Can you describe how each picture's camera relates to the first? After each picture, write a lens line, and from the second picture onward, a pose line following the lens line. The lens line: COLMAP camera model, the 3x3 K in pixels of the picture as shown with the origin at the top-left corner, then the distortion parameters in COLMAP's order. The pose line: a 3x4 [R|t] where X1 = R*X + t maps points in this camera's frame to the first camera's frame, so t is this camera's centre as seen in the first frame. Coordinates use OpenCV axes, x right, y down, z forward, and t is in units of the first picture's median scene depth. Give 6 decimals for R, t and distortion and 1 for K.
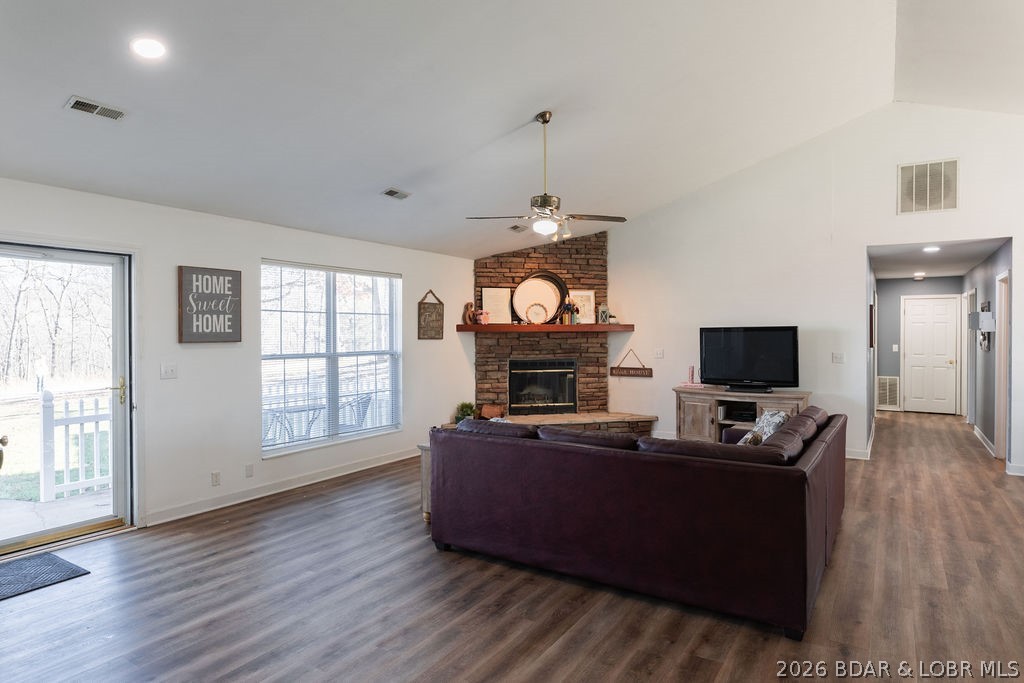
lens RADIAL K [[601.3, 0, 506.5], [0, 601.3, 328.6], [0, 0, 1]] dist [0.003232, -0.000217]
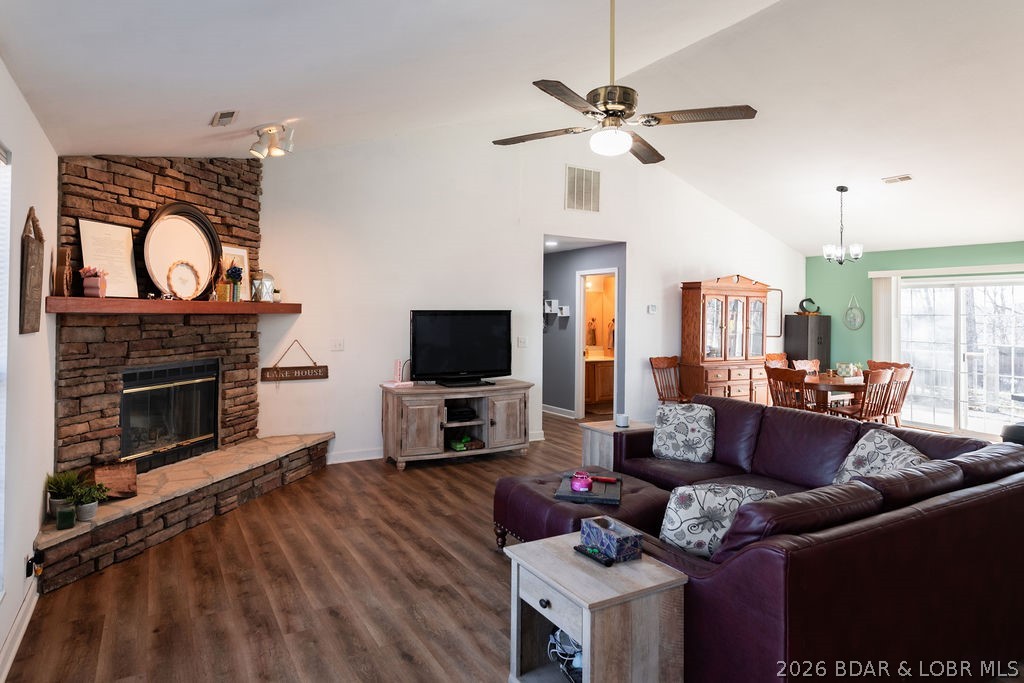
lens RADIAL K [[606.0, 0, 509.9], [0, 606.0, 300.3], [0, 0, 1]] dist [0.002120, 0.000368]
pose [[0.454884, 0.024910, 0.890202, -0.301760], [-0.015205, 0.999680, -0.020204, -0.000401], [-0.890421, -0.004345, 0.455118, 0.480135]]
